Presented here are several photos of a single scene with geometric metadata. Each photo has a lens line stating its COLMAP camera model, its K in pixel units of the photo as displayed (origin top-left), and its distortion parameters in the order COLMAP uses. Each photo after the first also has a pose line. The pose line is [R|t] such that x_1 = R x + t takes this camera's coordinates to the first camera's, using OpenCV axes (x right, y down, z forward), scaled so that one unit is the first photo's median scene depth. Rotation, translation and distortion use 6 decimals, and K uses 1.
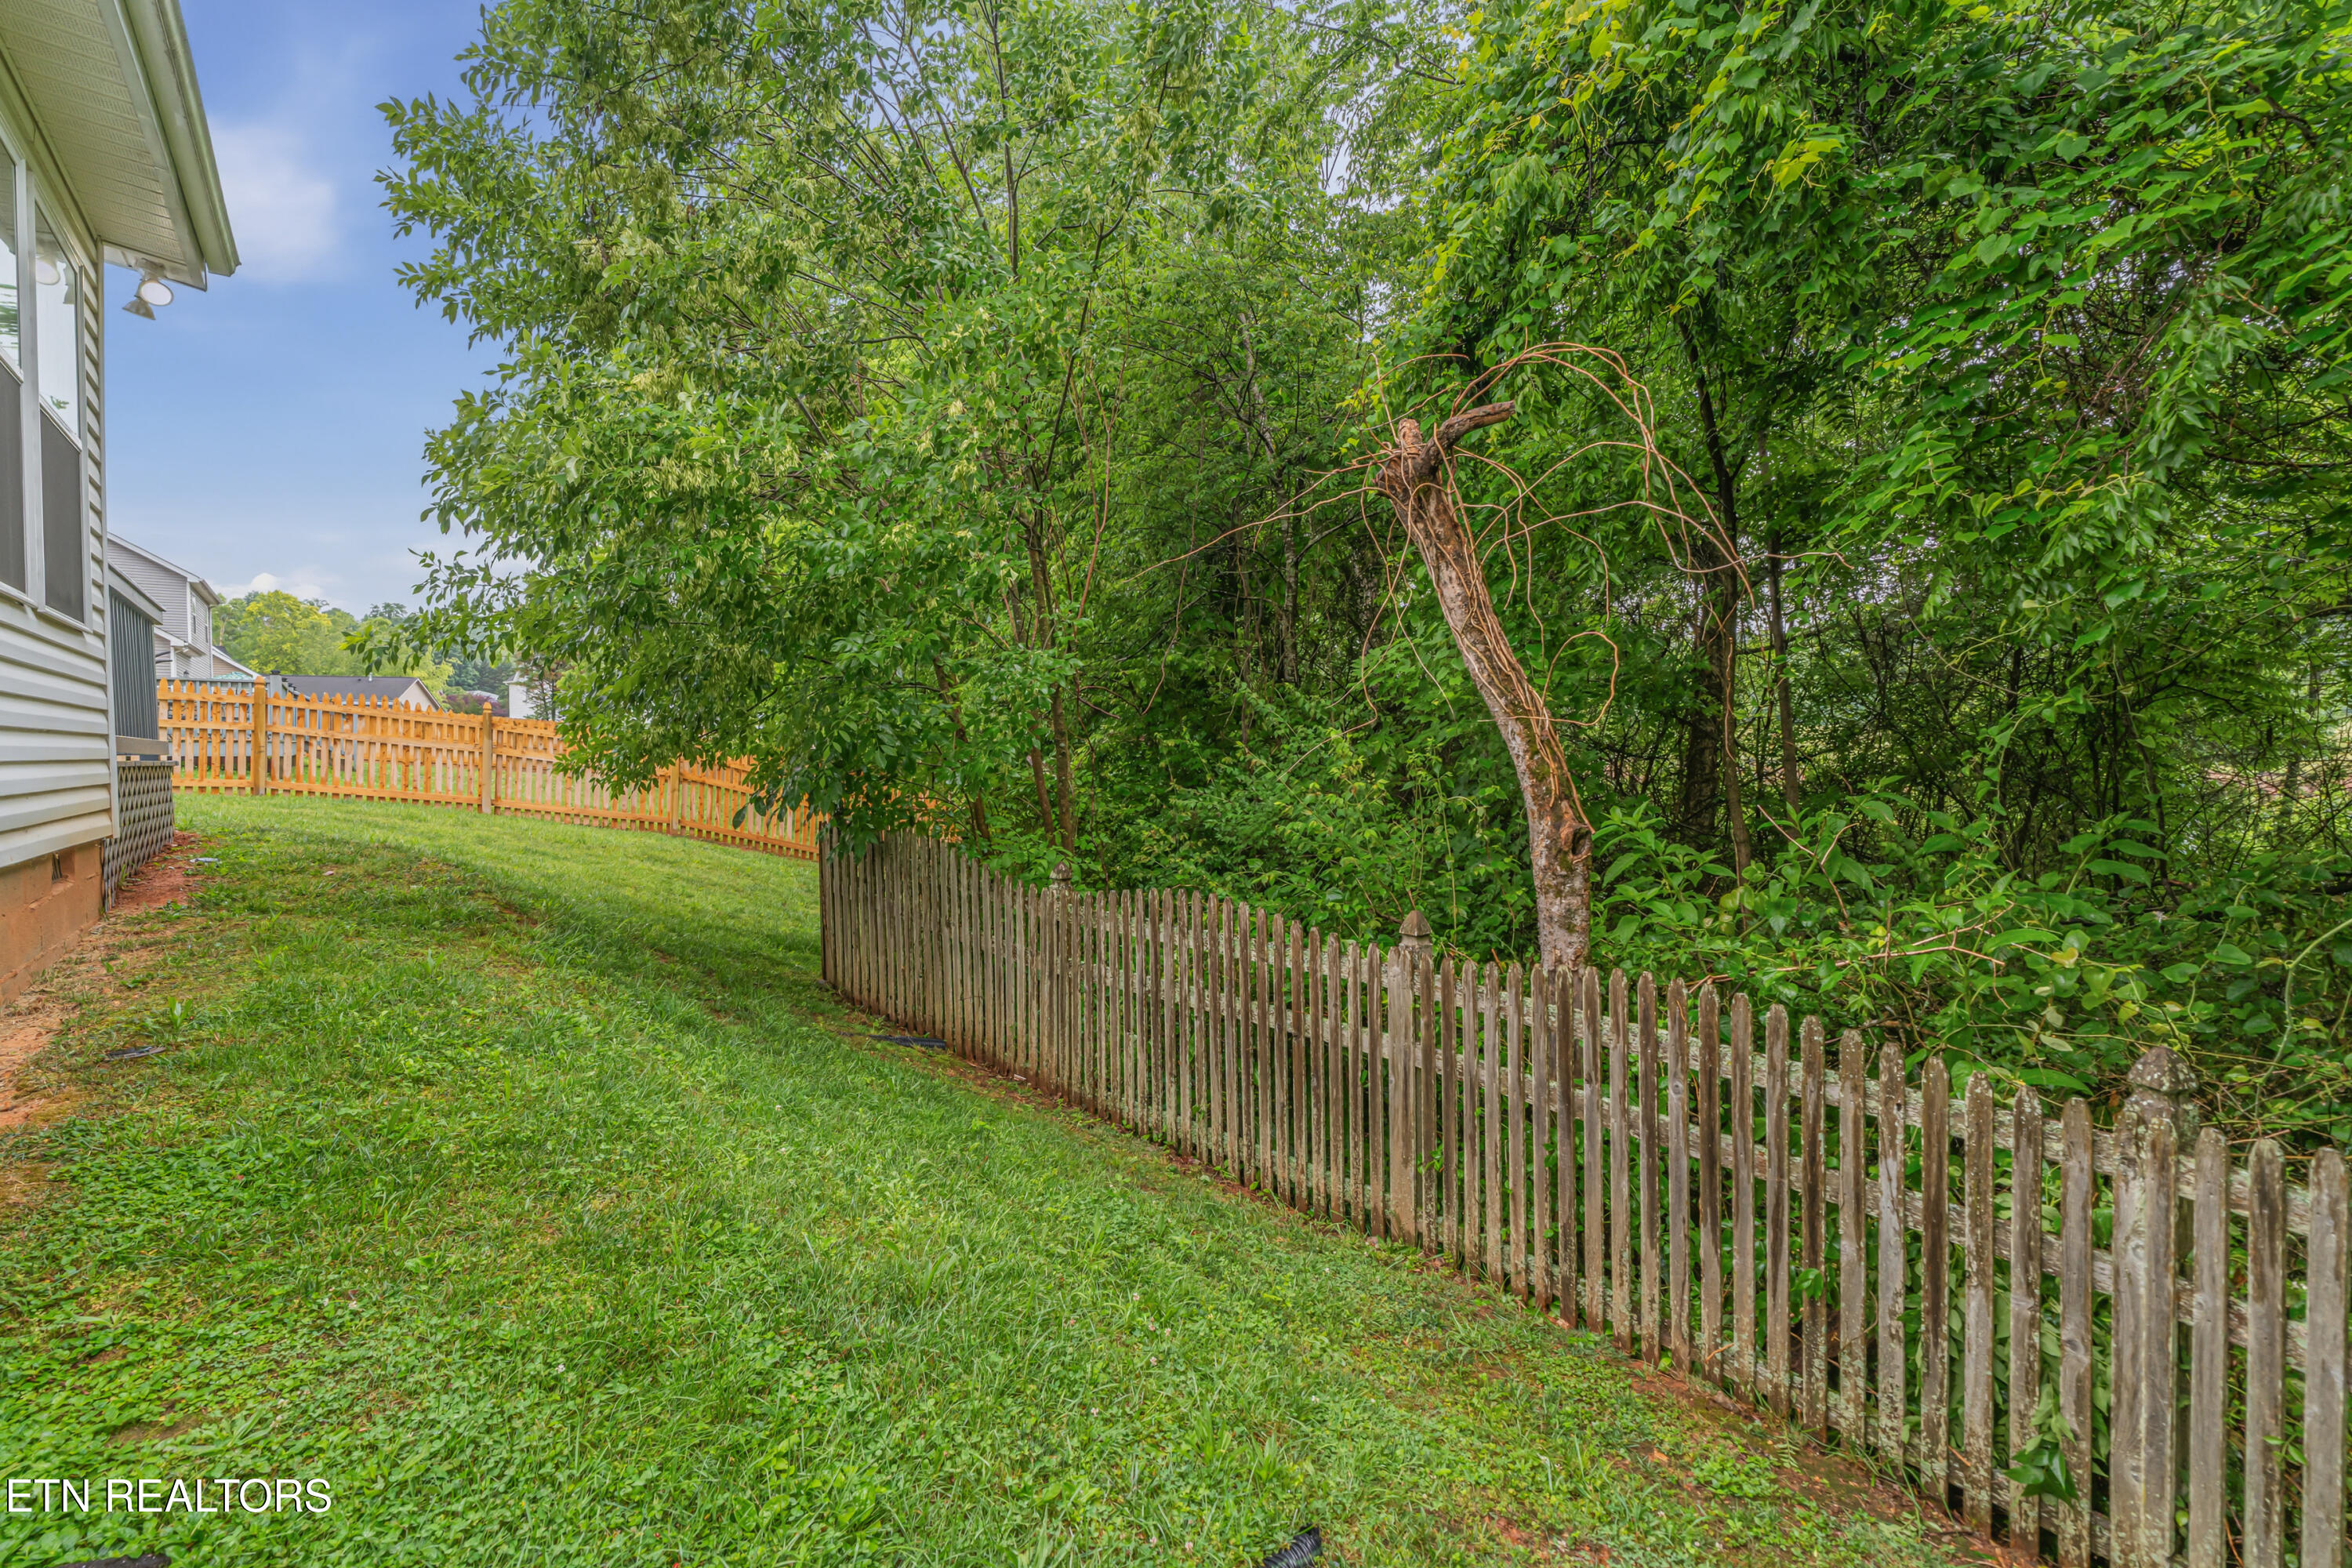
lens RADIAL K [[1068.3, 0, 1166.9], [0, 1068.3, 772.0], [0, 0, 1]] dist [-0.005584, 0.002947]
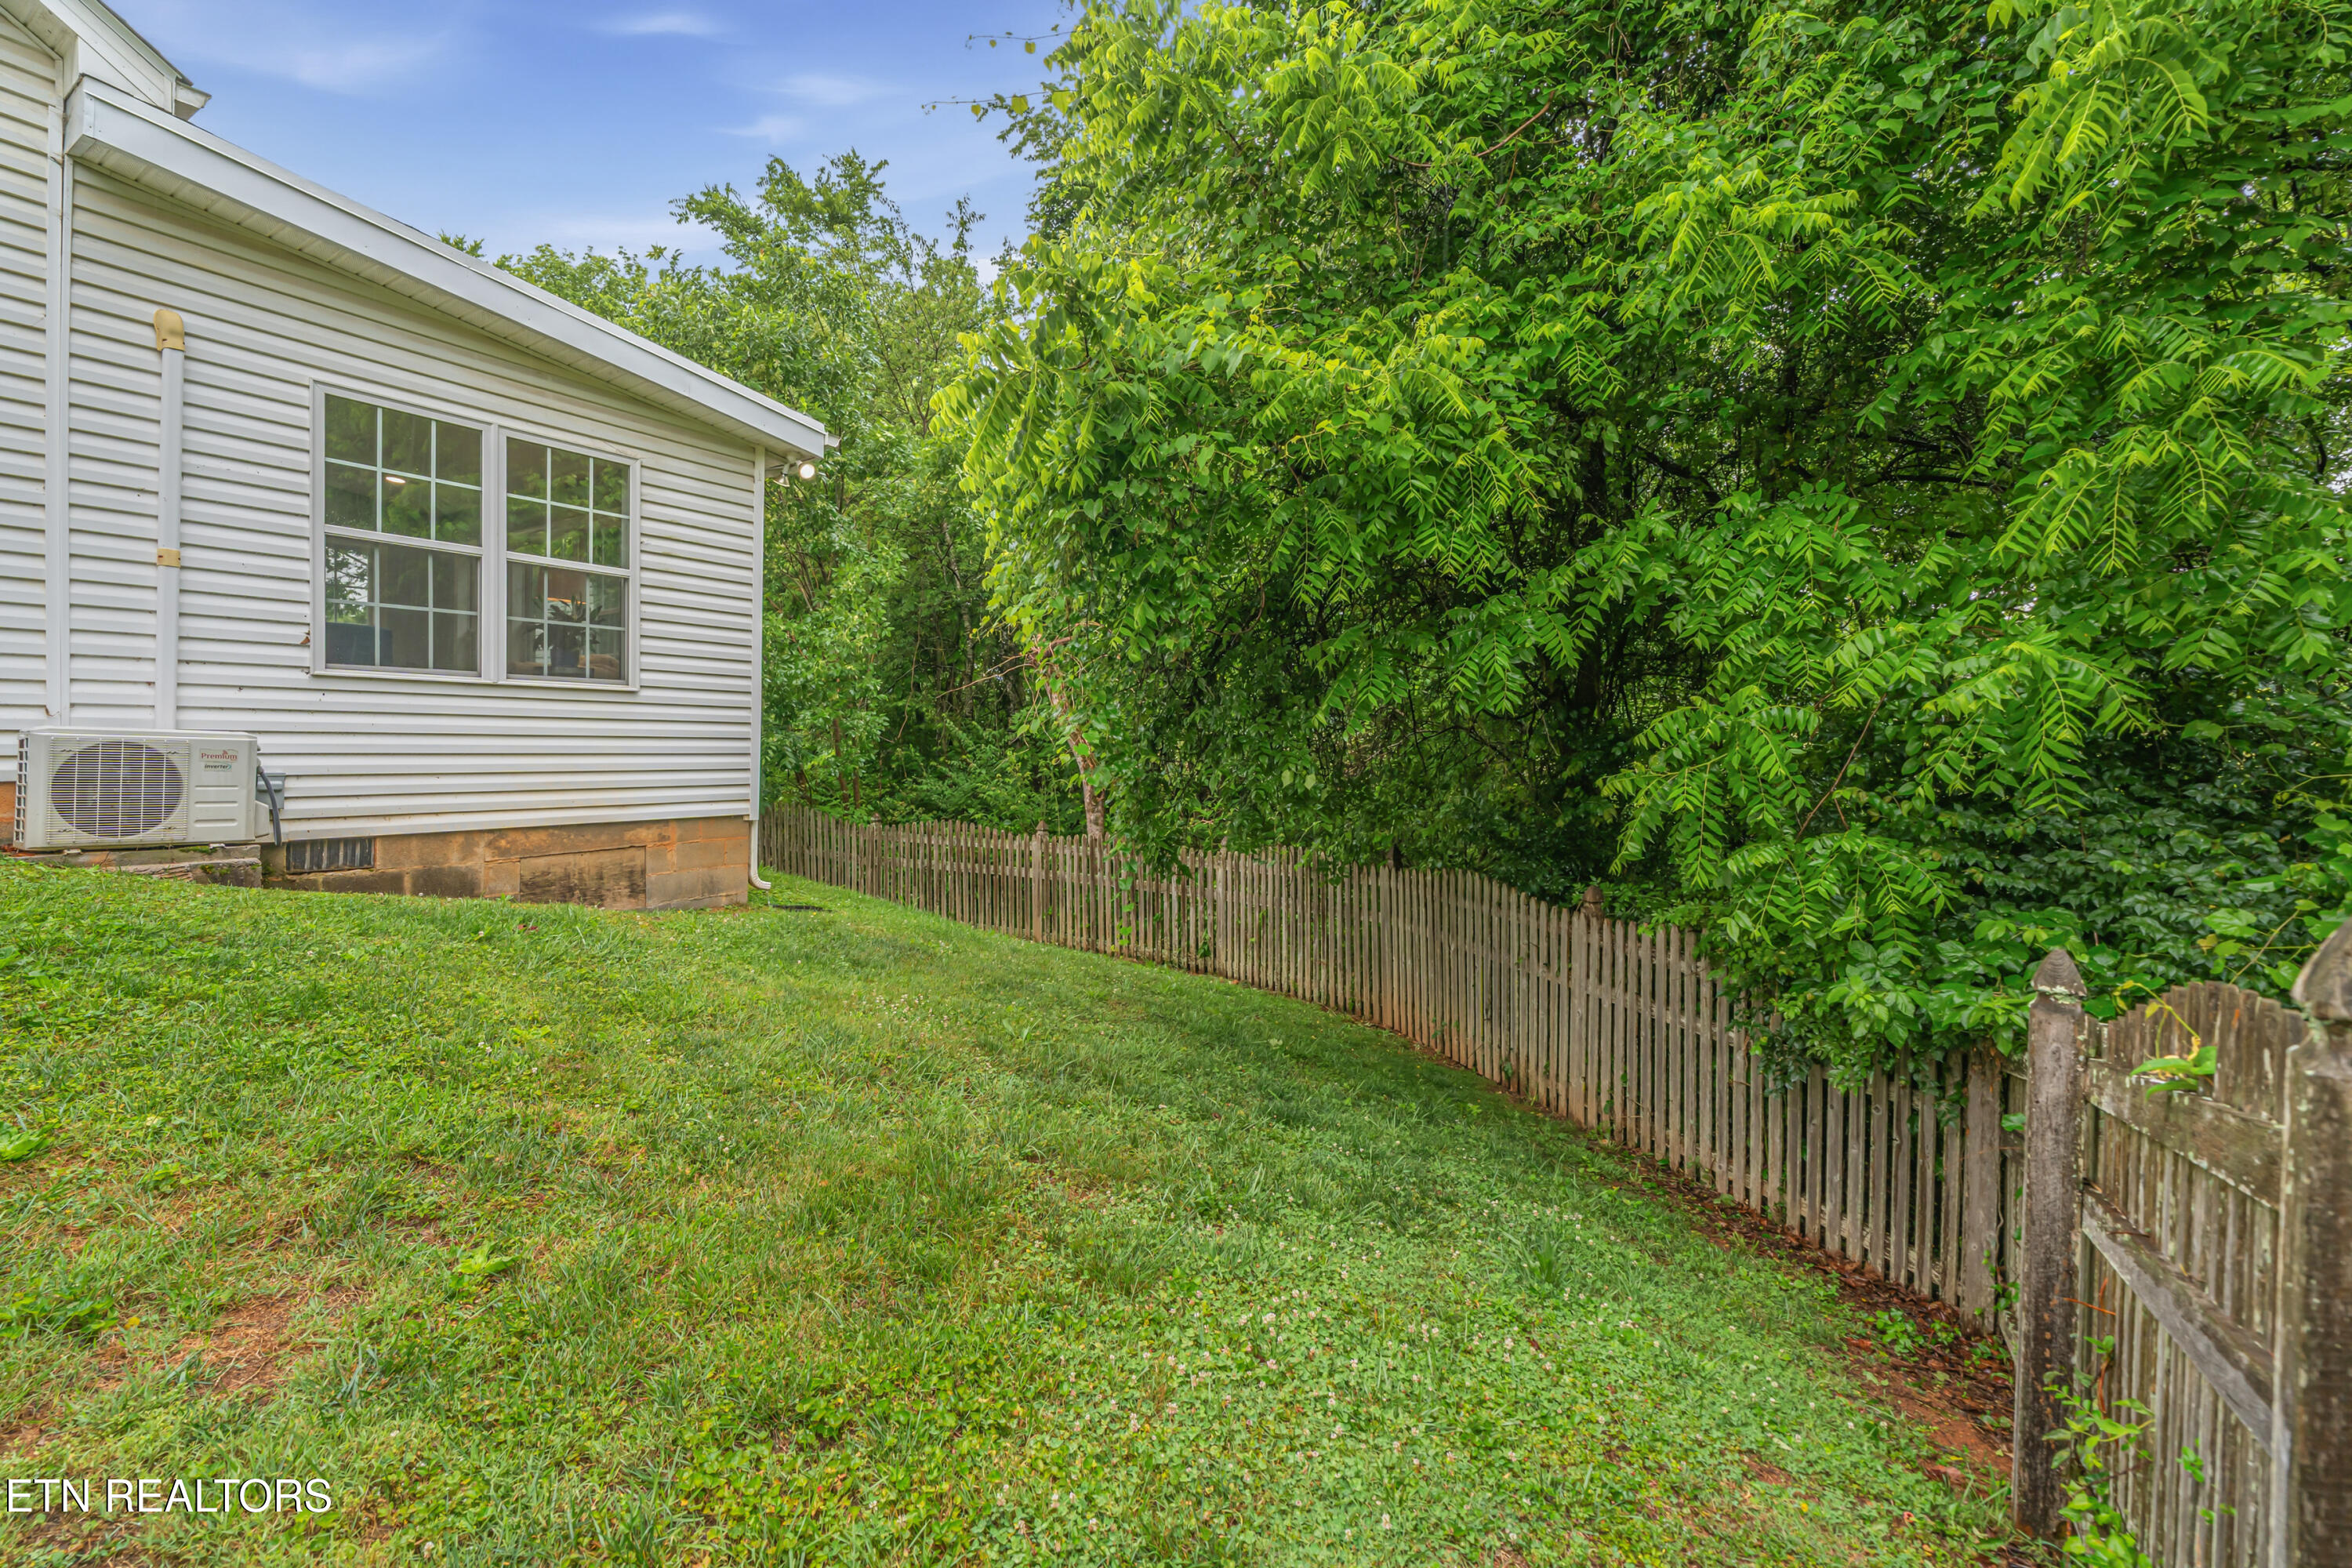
lens RADIAL K [[1068.3, 0, 1166.1], [0, 1068.3, 778.8], [0, 0, 1]] dist [-0.005584, 0.002947]
pose [[0.940577, 0.003755, 0.339560, -0.384776], [-0.002706, 0.999990, -0.003561, 0.036533], [-0.339570, 0.002431, 0.940578, -1.621348]]
